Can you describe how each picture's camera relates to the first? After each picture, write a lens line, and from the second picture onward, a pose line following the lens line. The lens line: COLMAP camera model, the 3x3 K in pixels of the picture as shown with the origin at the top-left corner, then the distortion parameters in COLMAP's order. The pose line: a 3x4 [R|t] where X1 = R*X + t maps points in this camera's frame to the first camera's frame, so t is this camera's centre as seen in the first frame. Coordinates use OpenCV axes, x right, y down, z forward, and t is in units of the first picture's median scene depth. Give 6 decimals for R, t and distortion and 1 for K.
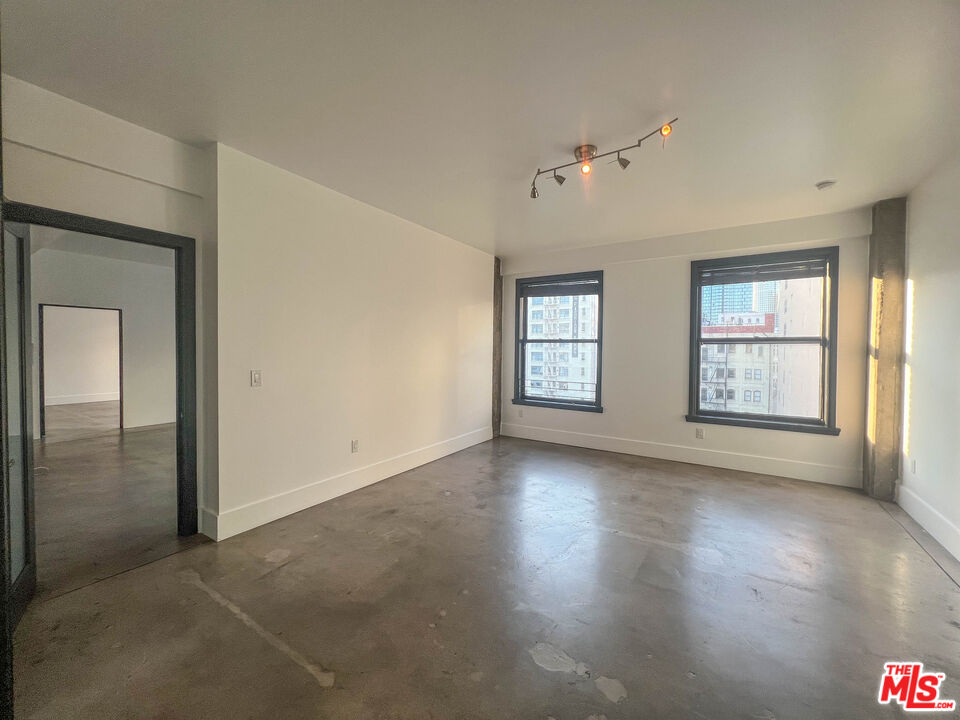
lens RADIAL K [[381.8, 0, 474.0], [0, 381.8, 359.2], [0, 0, 1]] dist [0.000007, 0.000026]
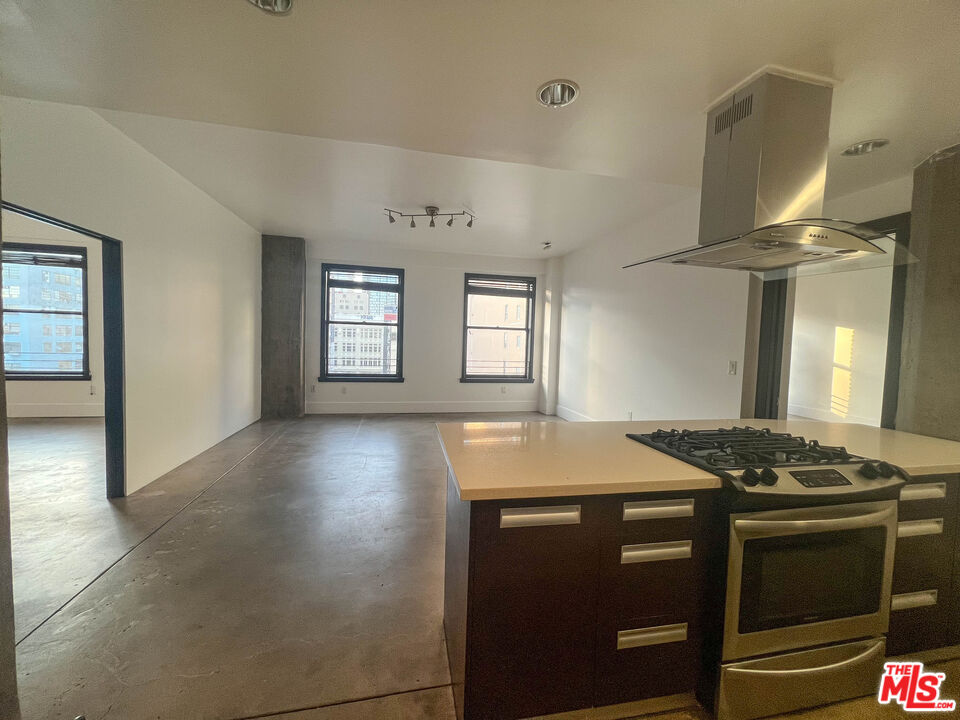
lens RADIAL K [[384.5, 0, 477.6], [0, 384.5, 356.5], [0, 0, 1]] dist [-0.000658, -0.000256]
pose [[0.686778, -0.027752, 0.726337, -0.472255], [-0.009011, 0.998869, 0.046686, -0.007059], [-0.726811, -0.038608, 0.685752, -0.052498]]
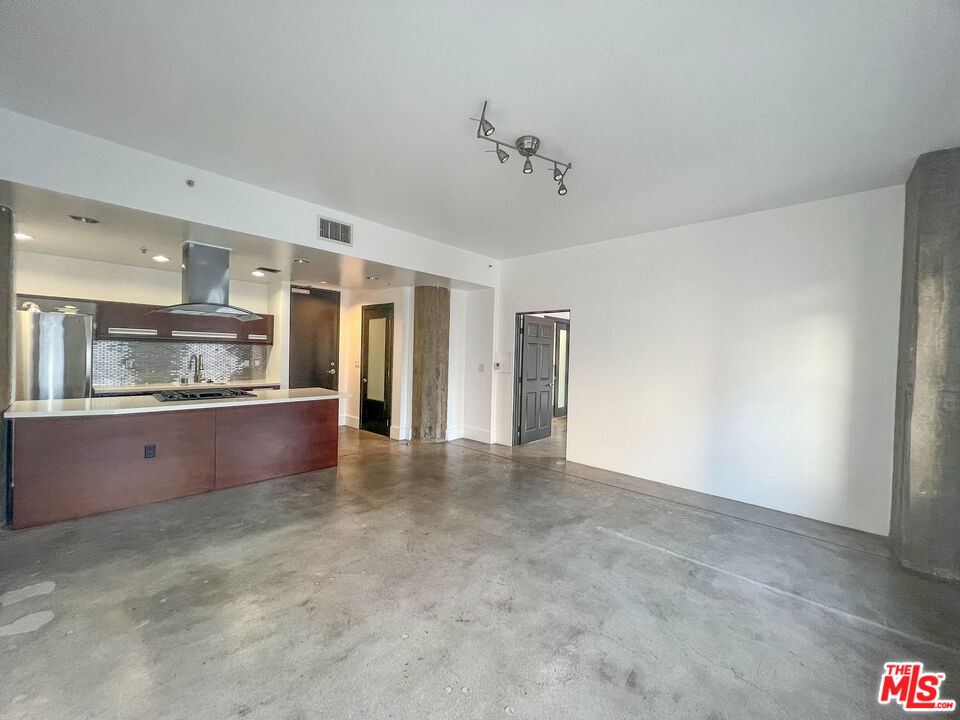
lens RADIAL K [[381.8, 0, 474.0], [0, 381.8, 359.2], [0, 0, 1]] dist [0.000007, 0.000026]
pose [[-0.147004, -0.000485, -0.989136, 0.711082], [-0.043382, 0.999041, 0.005957, -0.015139], [0.988184, 0.043786, -0.146884, 0.719715]]
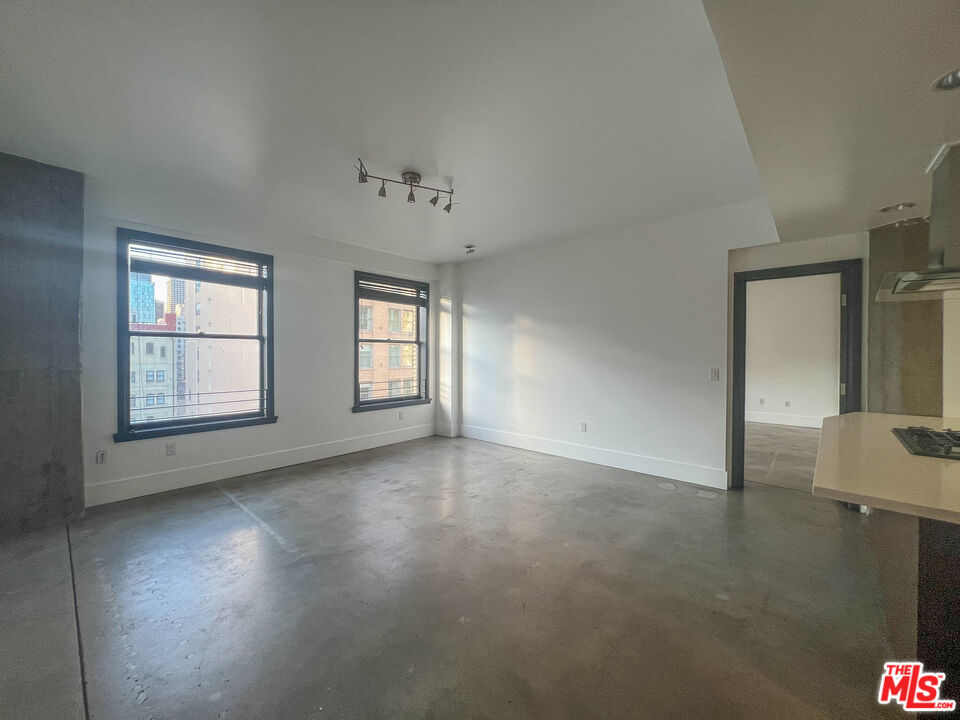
lens RADIAL K [[384.5, 0, 477.6], [0, 384.5, 356.5], [0, 0, 1]] dist [-0.000658, -0.000256]
pose [[0.126260, -0.022415, 0.991744, -0.516017], [0.015565, 0.999666, 0.020613, -0.020125], [-0.991875, 0.012834, 0.126567, 0.501949]]
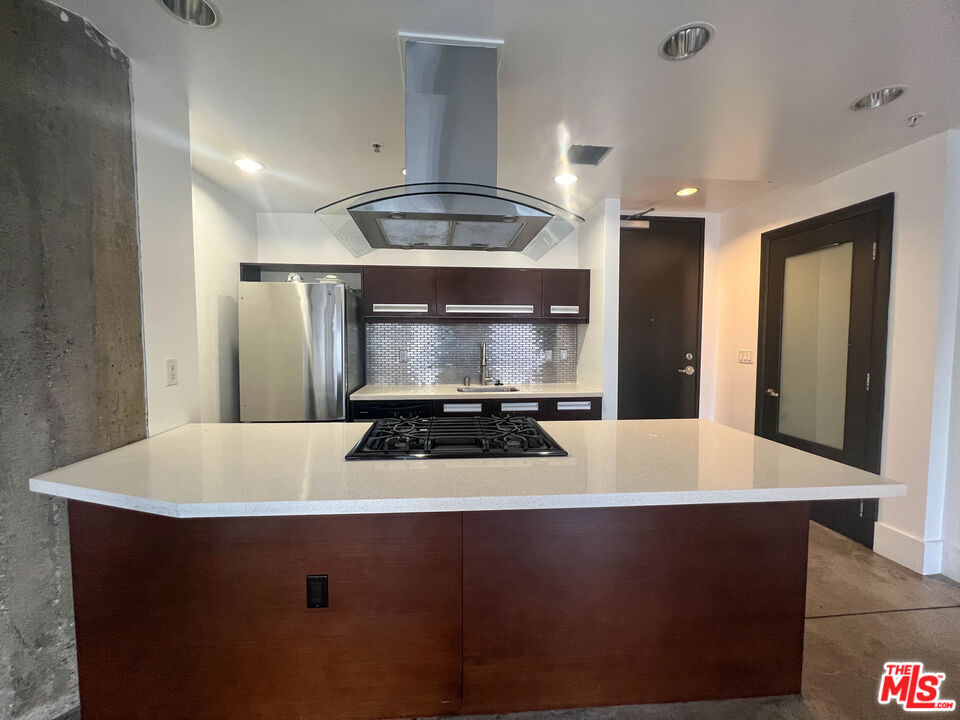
lens RADIAL K [[384.5, 0, 477.6], [0, 384.5, 356.5], [0, 0, 1]] dist [-0.000658, -0.000256]
pose [[-0.770752, 0.016989, -0.636909, 0.170832], [-0.022995, 0.998251, 0.054454, 0.003145], [0.636720, 0.056616, -0.769014, 0.292861]]
